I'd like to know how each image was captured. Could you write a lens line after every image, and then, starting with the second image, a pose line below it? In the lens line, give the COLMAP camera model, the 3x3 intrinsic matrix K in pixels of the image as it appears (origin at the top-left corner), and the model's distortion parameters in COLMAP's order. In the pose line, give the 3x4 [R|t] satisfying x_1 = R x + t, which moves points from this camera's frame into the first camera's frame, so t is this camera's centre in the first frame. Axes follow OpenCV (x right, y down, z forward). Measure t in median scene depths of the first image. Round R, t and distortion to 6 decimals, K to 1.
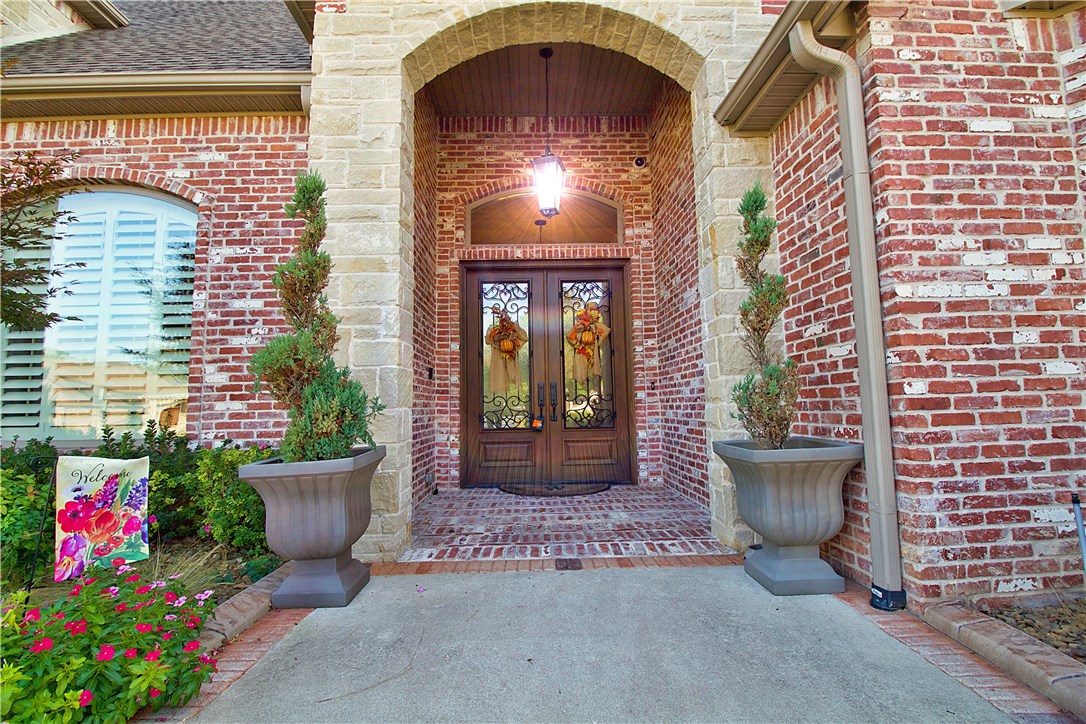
lens RADIAL K [[497.7, 0, 543.0], [0, 497.7, 362.0], [0, 0, 1]] dist [0.000041, -0.013317]
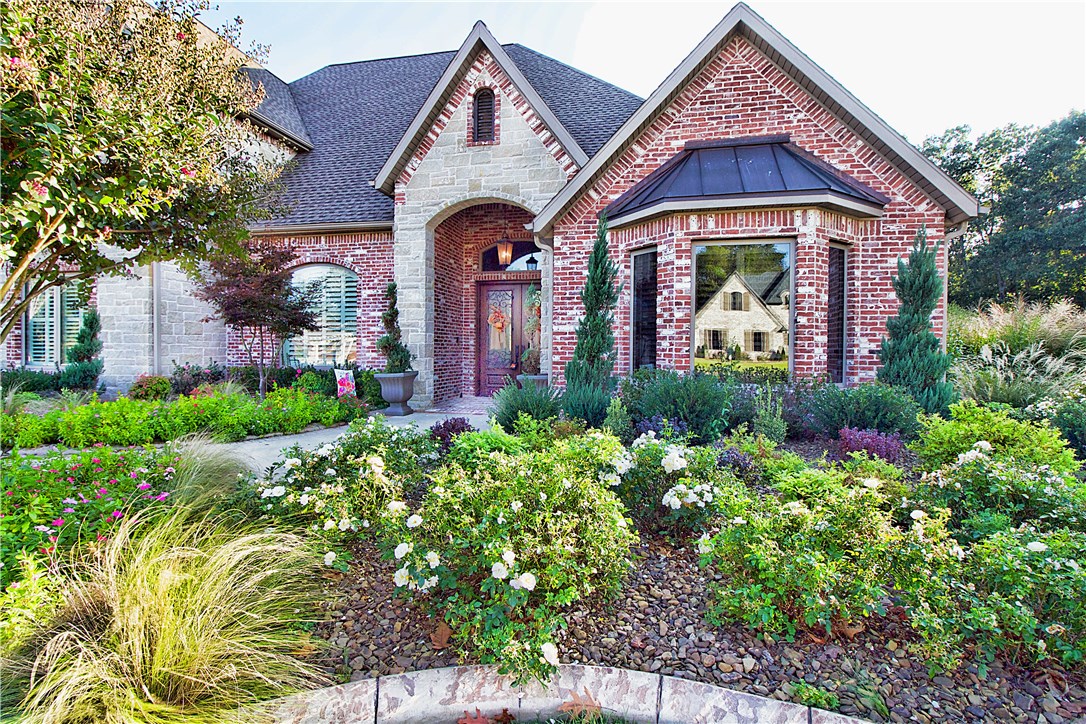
lens RADIAL K [[497.7, 0, 543.0], [0, 497.7, 362.0], [0, 0, 1]] dist [0.000041, -0.013317]
pose [[0.972719, 0.031409, -0.229849, 0.809235], [-0.004222, 0.993025, 0.117830, -0.176906], [0.231947, -0.113645, 0.966067, -1.259485]]
